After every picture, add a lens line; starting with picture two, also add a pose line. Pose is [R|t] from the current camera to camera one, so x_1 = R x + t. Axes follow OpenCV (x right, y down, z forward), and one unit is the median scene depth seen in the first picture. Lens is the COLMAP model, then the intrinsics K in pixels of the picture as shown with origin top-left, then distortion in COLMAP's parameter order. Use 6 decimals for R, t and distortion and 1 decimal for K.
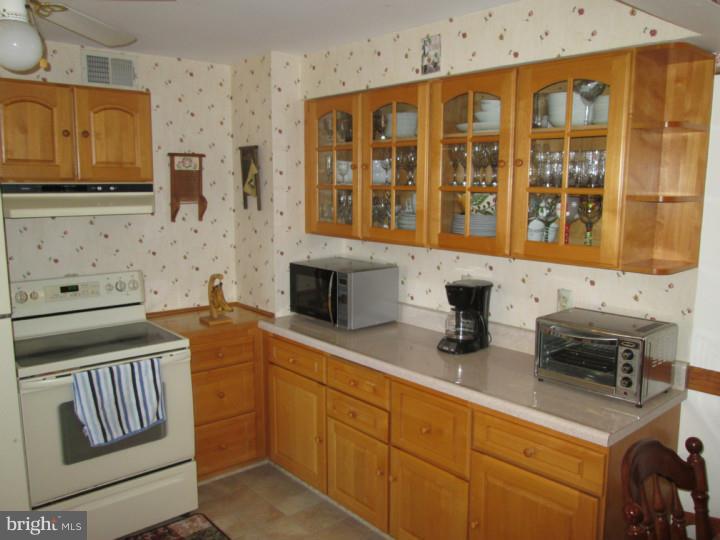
lens RADIAL K [[601.7, 0, 361.5], [0, 601.7, 270.4], [0, 0, 1]] dist [-0.046068, 0.007354]
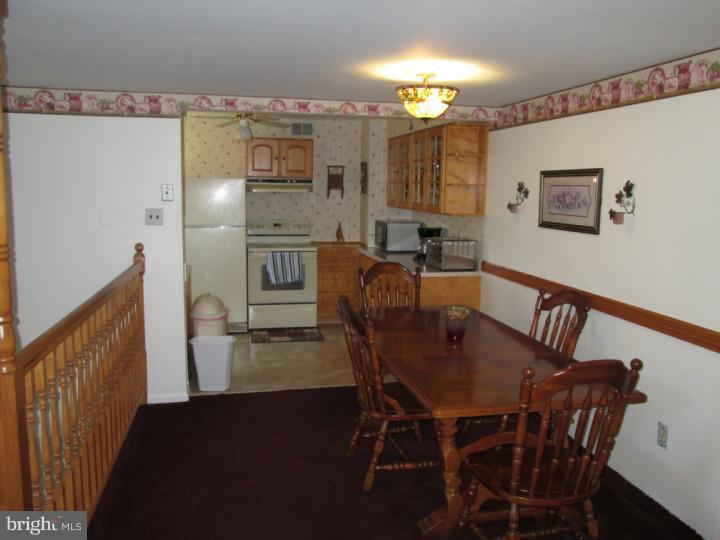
lens RADIAL K [[601.7, 0, 358.9], [0, 601.7, 270.0], [0, 0, 1]] dist [-0.046068, 0.007354]
pose [[0.874449, 0.075253, -0.479245, 0.875551], [-0.080704, 0.996695, 0.009248, 0.151244], [0.478358, 0.030590, 0.877632, -0.849990]]
